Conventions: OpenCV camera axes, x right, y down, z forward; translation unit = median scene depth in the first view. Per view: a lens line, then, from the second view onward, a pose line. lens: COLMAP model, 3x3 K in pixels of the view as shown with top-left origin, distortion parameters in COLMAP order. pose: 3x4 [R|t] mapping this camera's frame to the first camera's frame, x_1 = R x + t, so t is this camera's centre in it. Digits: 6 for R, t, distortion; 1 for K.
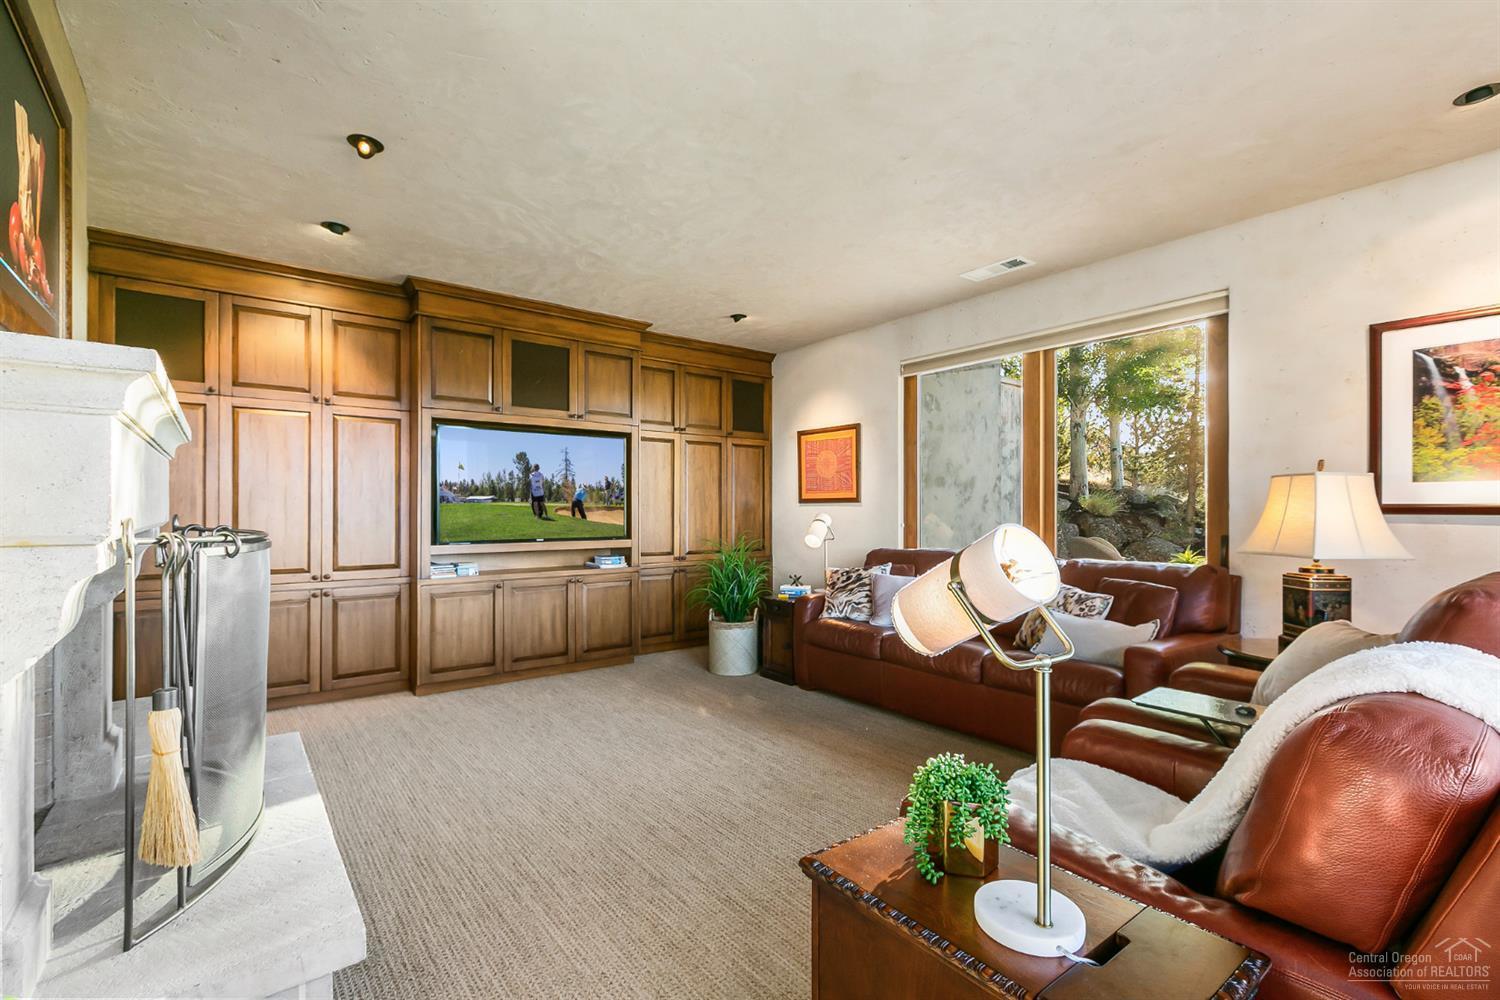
lens RADIAL K [[674.7, 0, 751.2], [0, 674.7, 502.6], [0, 0, 1]] dist [-0.000585, 0.000940]
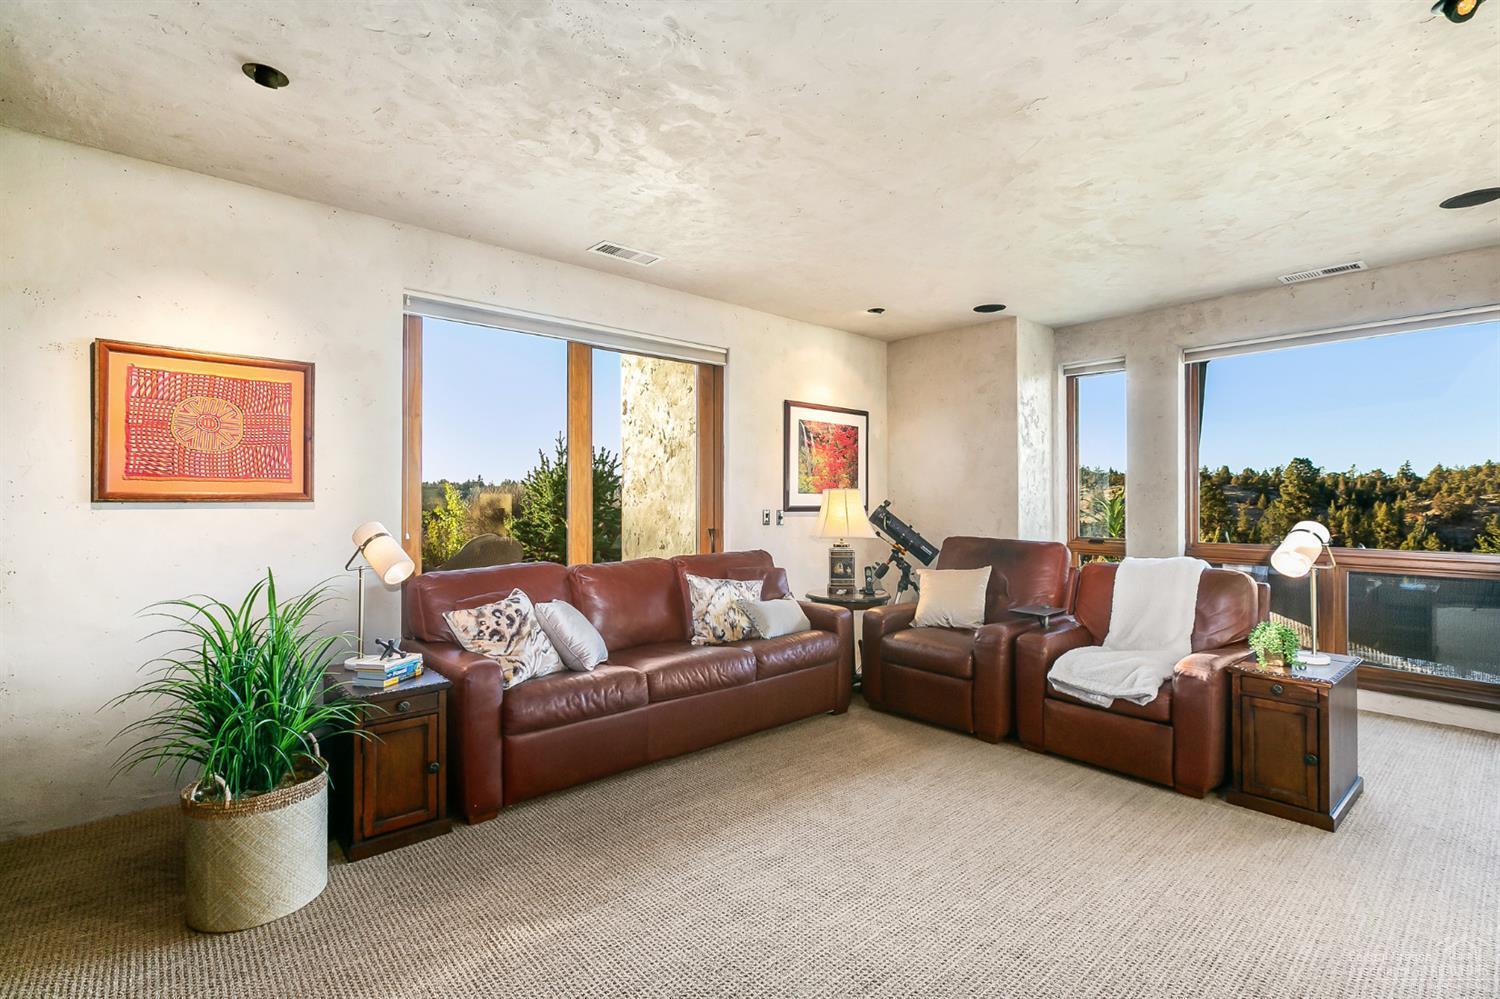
lens RADIAL K [[674.7, 0, 752.9], [0, 674.7, 503.6], [0, 0, 1]] dist [-0.000585, 0.000940]
pose [[-0.044652, -0.004340, 0.998993, -0.509049], [-0.010991, 0.999932, 0.003853, -0.006045], [-0.998942, -0.010808, -0.044697, 0.770161]]
